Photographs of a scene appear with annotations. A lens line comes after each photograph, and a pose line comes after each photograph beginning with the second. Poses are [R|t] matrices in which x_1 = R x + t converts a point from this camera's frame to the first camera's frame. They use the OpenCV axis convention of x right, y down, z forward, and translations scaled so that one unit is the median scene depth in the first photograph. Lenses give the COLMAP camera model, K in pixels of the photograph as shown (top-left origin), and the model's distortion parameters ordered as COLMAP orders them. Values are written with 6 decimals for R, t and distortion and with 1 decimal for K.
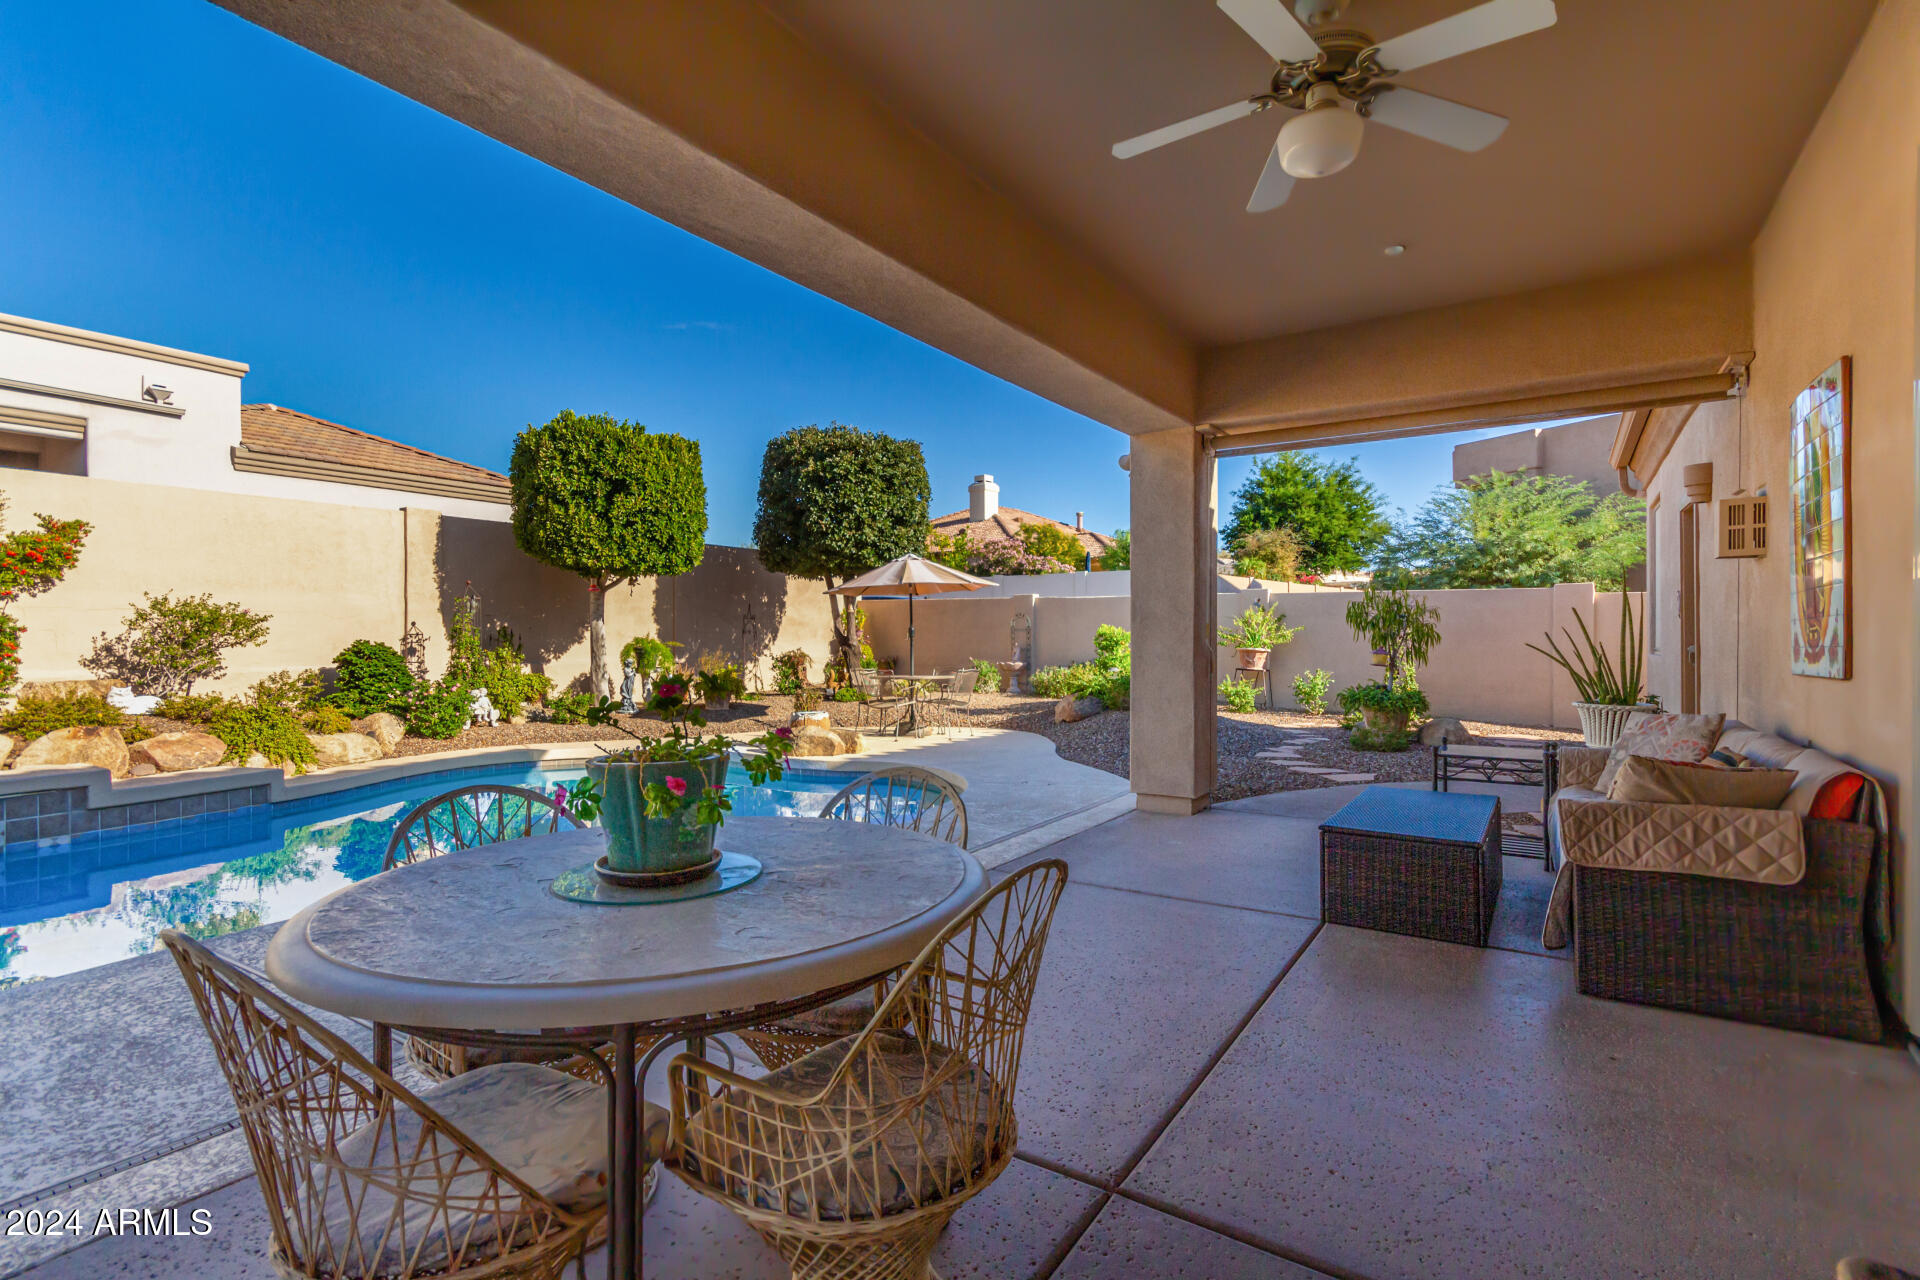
lens RADIAL K [[893.4, 0, 957.9], [0, 893.4, 637.7], [0, 0, 1]] dist [0.000349, 0.001795]
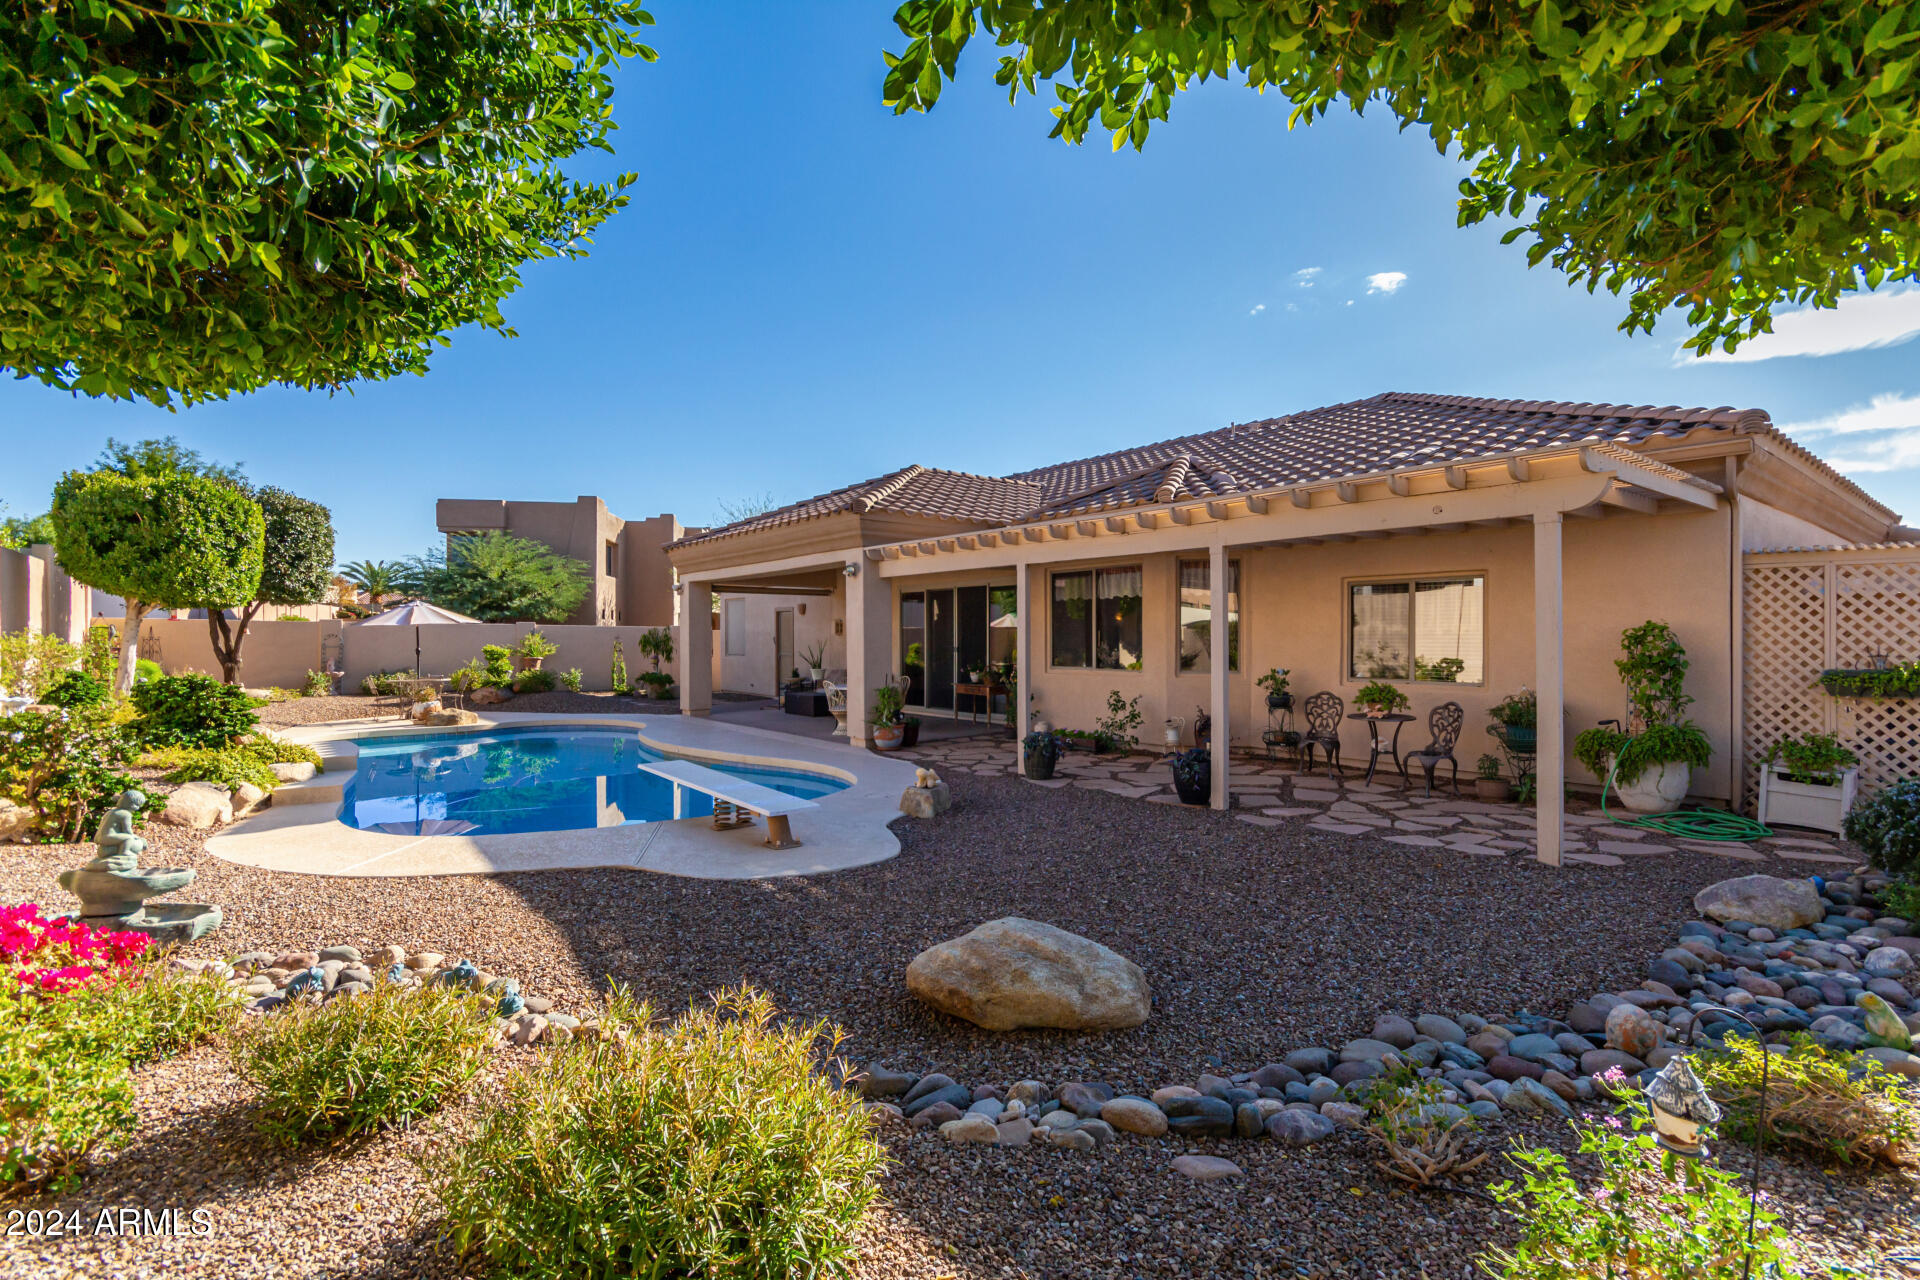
lens RADIAL K [[893.4, 0, 959.9], [0, 893.4, 639.0], [0, 0, 1]] dist [0.000349, 0.001795]
pose [[0.295686, 0.001152, 0.955285, -1.331553], [0.000859, 0.999999, -0.001472, -0.025852], [-0.955285, 0.001256, 0.295684, -0.391000]]
